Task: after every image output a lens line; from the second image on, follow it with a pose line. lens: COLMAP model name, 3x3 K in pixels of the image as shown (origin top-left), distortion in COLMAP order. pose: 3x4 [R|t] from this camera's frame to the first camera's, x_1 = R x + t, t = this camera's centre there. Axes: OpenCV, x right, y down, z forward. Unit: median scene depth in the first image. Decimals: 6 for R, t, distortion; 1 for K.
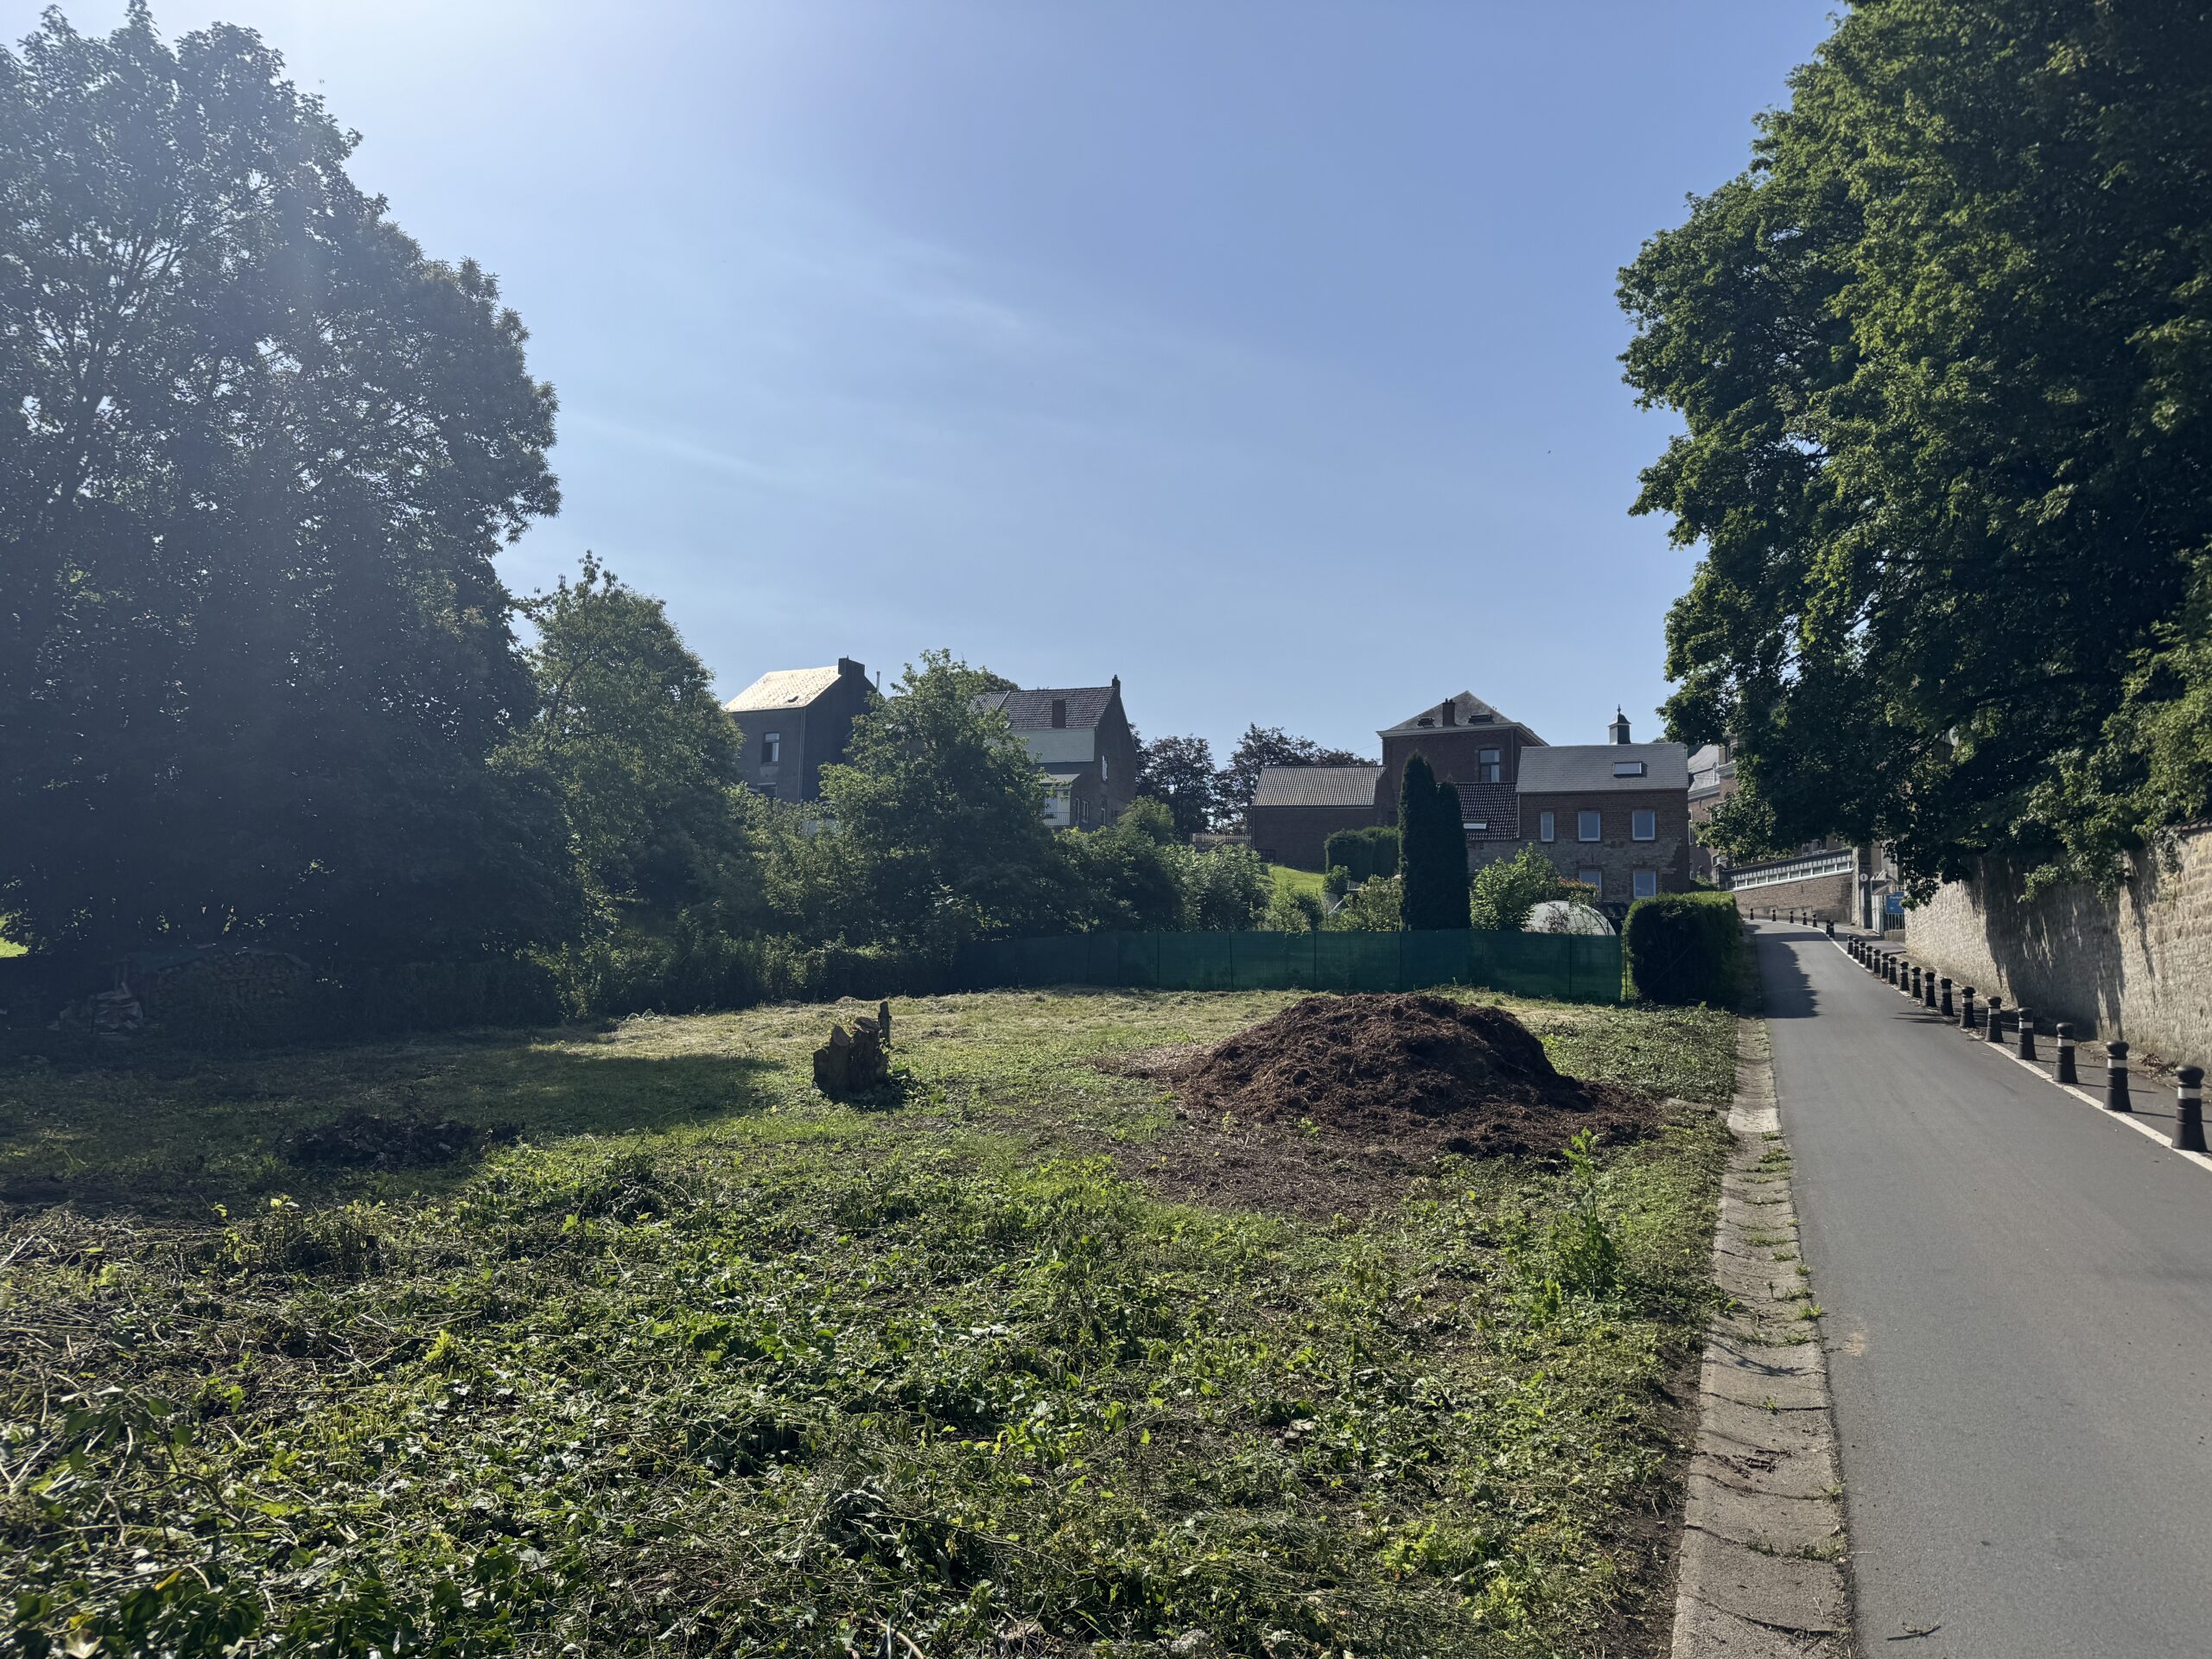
lens RADIAL K [[1538.2, 0, 1091.0], [0, 1538.2, 826.5], [0, 0, 1]] dist [0.049157, -0.055046]
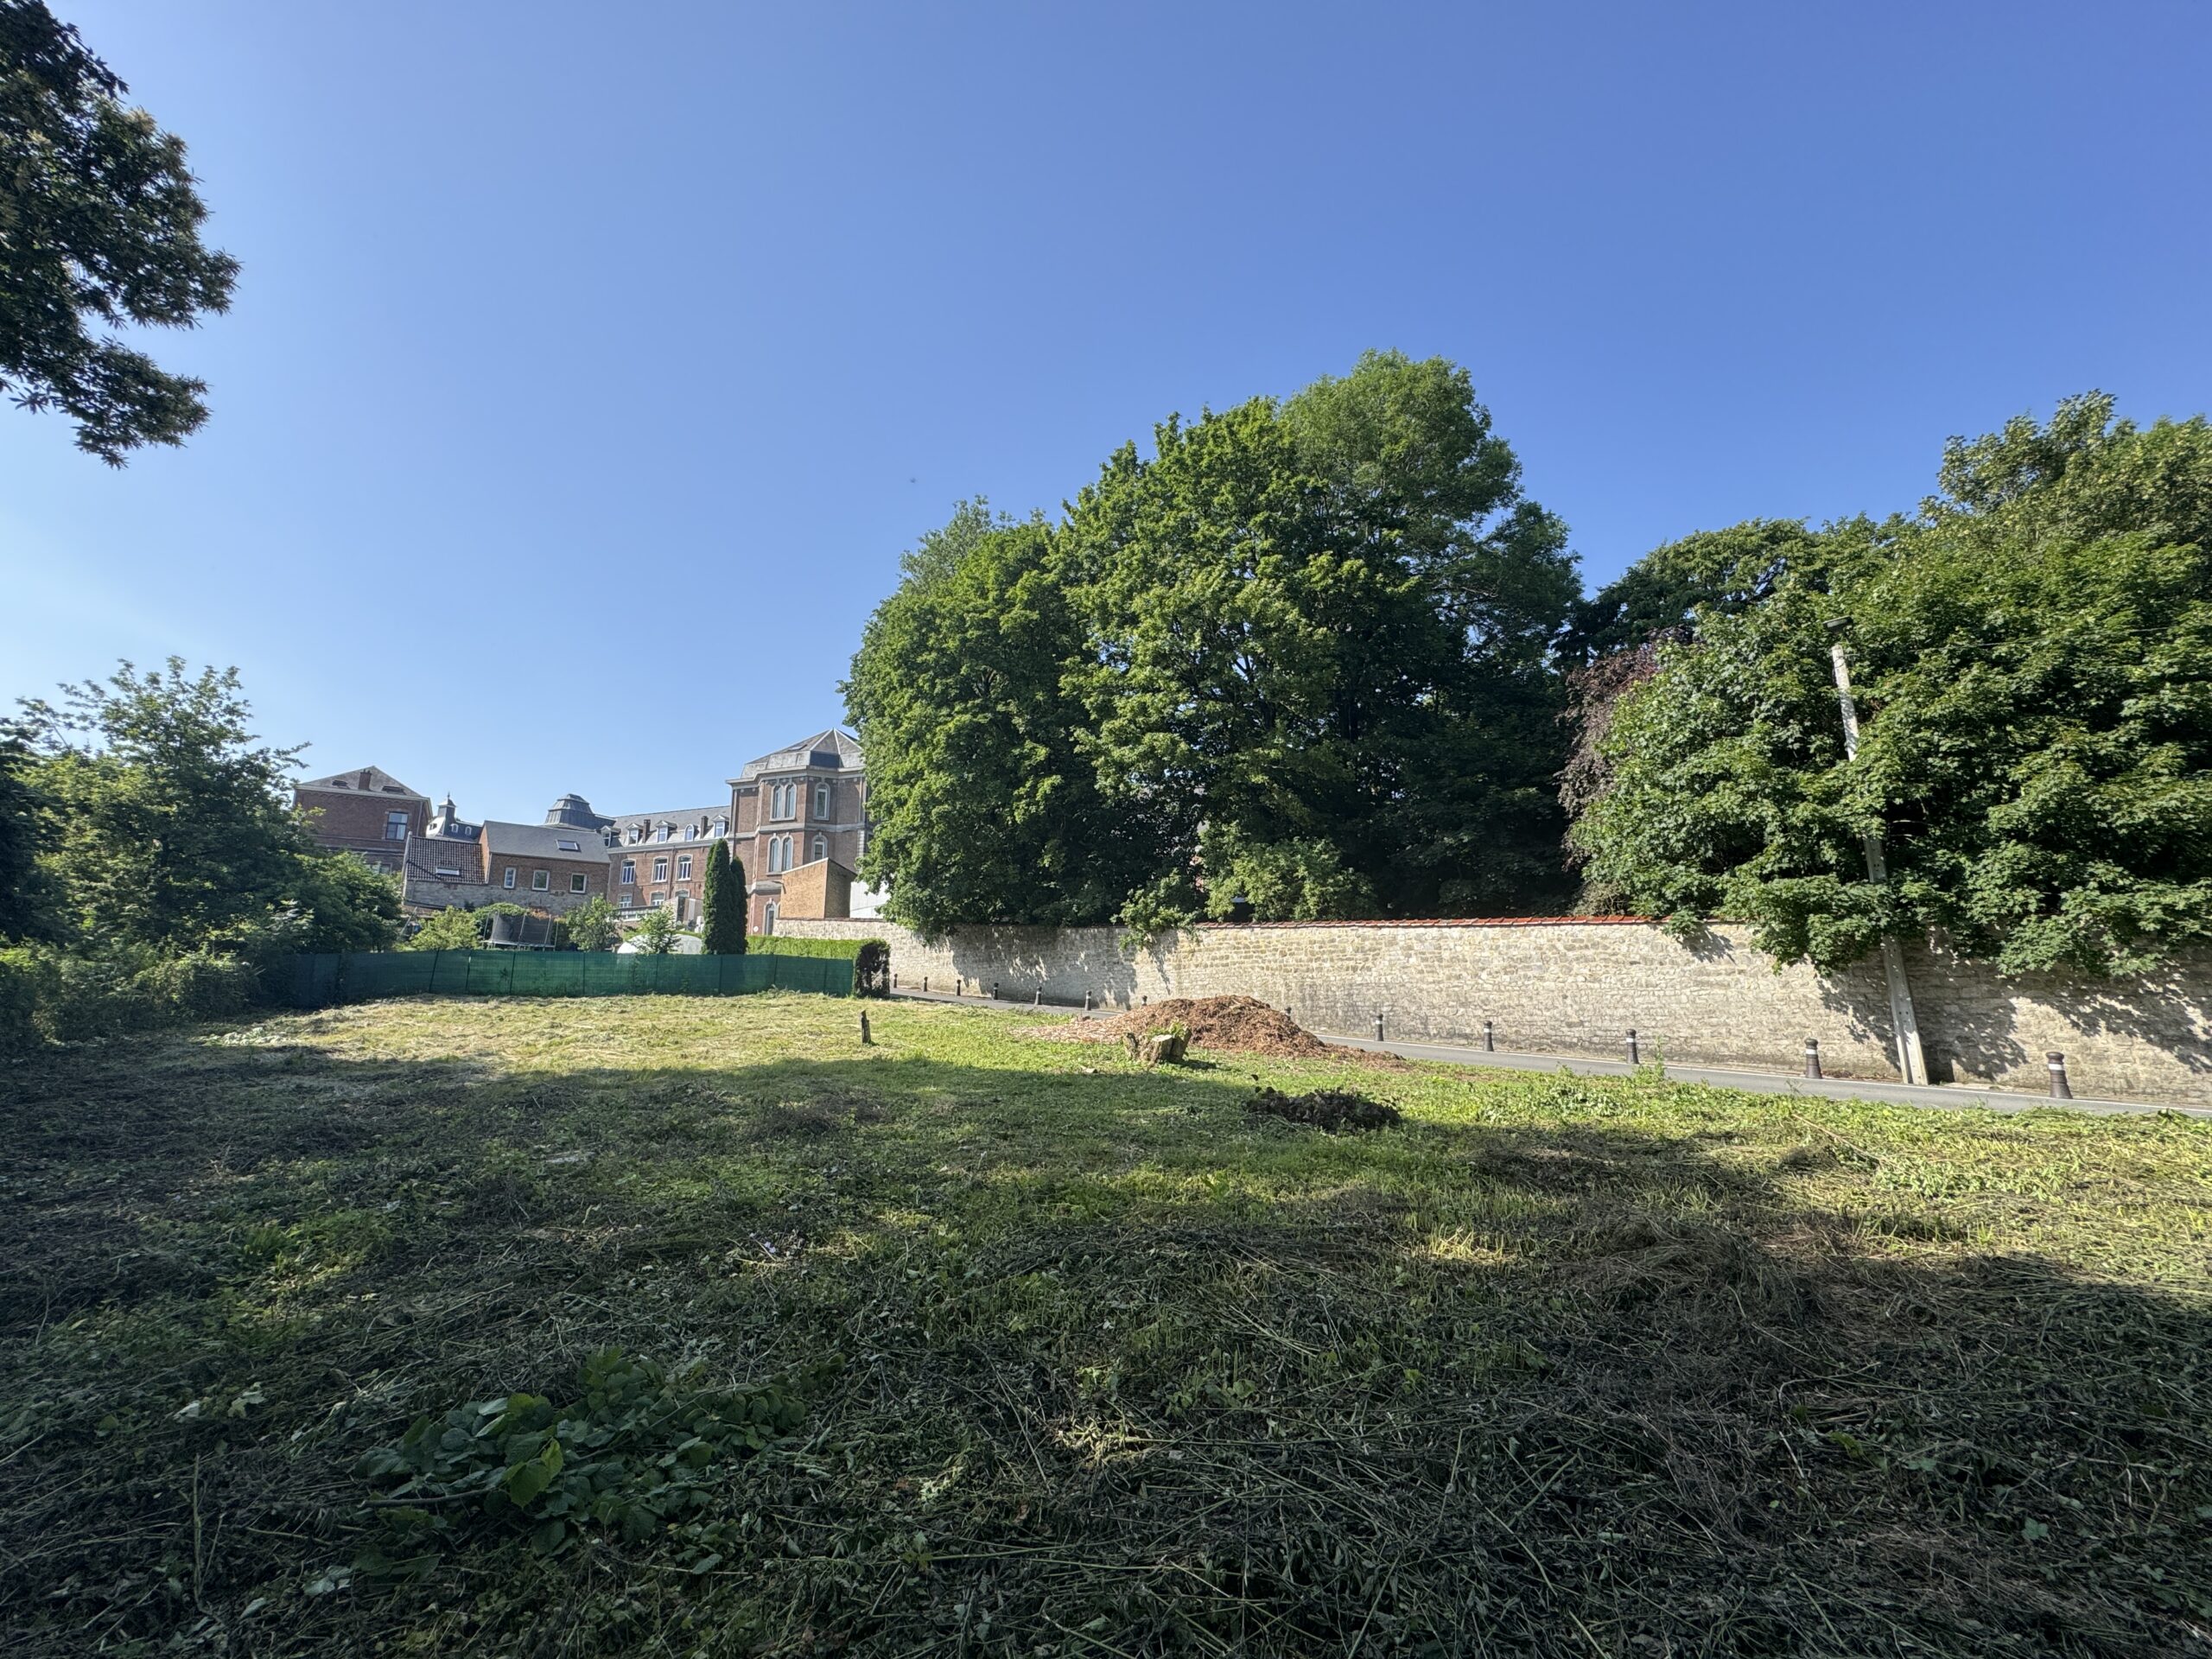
lens RADIAL K [[875.2, 0, 1100.6], [0, 875.2, 813.1], [0, 0, 1]] dist [0.002299, 0.000026]
pose [[0.453111, 0.163495, 0.876333, -0.804981], [-0.084212, 0.986492, -0.140505, 0.039320], [-0.887468, -0.010134, 0.460759, 0.512060]]
